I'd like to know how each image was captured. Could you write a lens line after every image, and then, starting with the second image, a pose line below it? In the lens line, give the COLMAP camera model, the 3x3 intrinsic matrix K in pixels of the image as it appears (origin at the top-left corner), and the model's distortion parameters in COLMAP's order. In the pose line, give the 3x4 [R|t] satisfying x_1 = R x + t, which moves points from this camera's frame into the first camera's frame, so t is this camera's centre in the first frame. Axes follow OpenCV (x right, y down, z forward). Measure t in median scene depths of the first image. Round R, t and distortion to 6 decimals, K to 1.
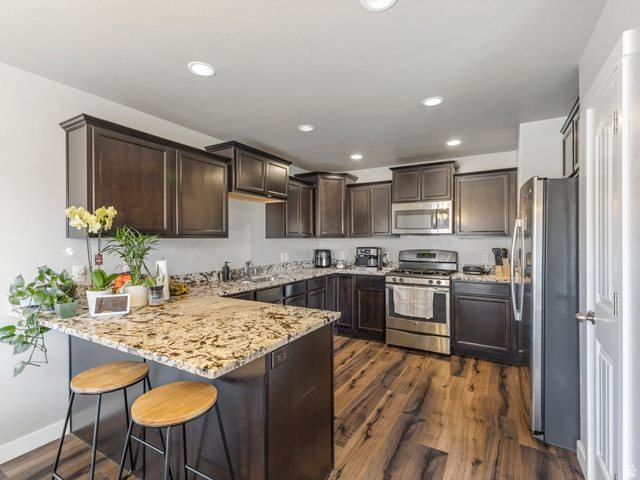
lens RADIAL K [[312.0, 0, 318.5], [0, 312.0, 238.0], [0, 0, 1]] dist [0.000012, -0.003487]
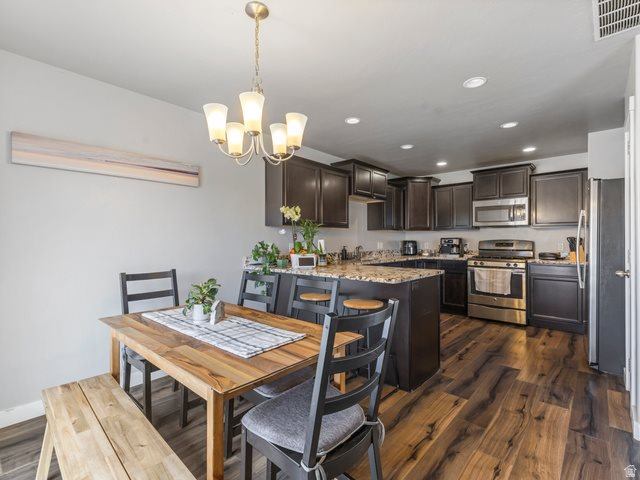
lens RADIAL K [[312.0, 0, 317.3], [0, 312.0, 238.2], [0, 0, 1]] dist [0.000012, -0.003487]
pose [[0.978540, 0.000144, -0.206057, -0.118120], [-0.000674, 0.999997, -0.002503, 0.041615], [0.206056, 0.002589, 0.978537, -0.342134]]
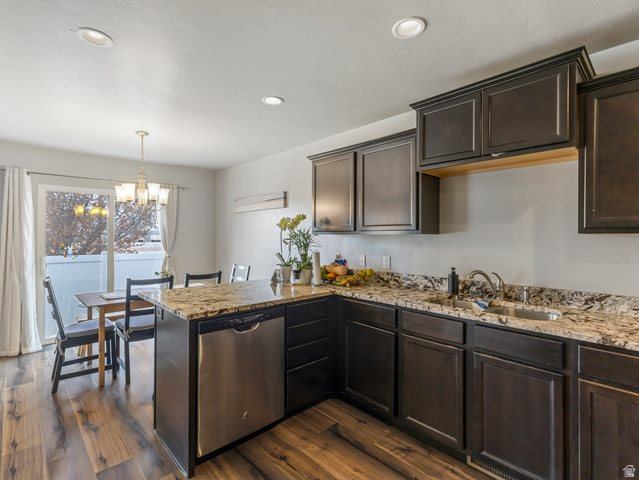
lens RADIAL K [[311.5, 0, 317.9], [0, 311.5, 238.2], [0, 0, 1]] dist [0.000012, -0.003487]
pose [[-0.268359, 0.006276, -0.963299, 0.427176], [0.002840, 0.999980, 0.005723, 0.005046], [0.963315, -0.001200, -0.268371, 0.822193]]
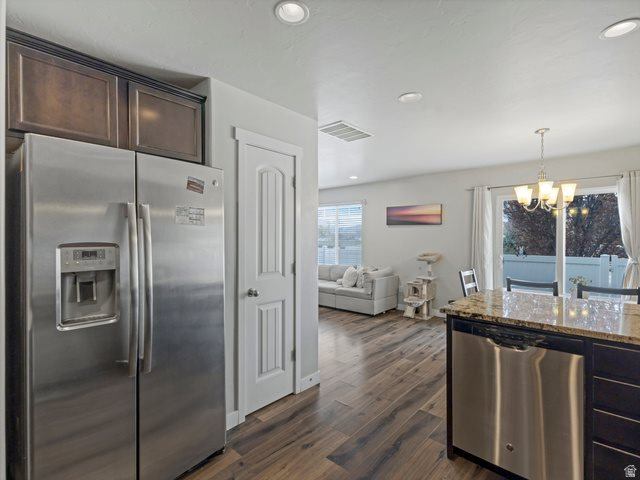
lens RADIAL K [[312.0, 0, 325.3], [0, 312.0, 241.7], [0, 0, 1]] dist [0.000012, -0.003487]
pose [[-0.981403, -0.001228, 0.191953, 0.126362], [0.000469, 0.999961, 0.008796, 0.006256], [-0.191956, 0.008722, -0.981365, 1.054651]]
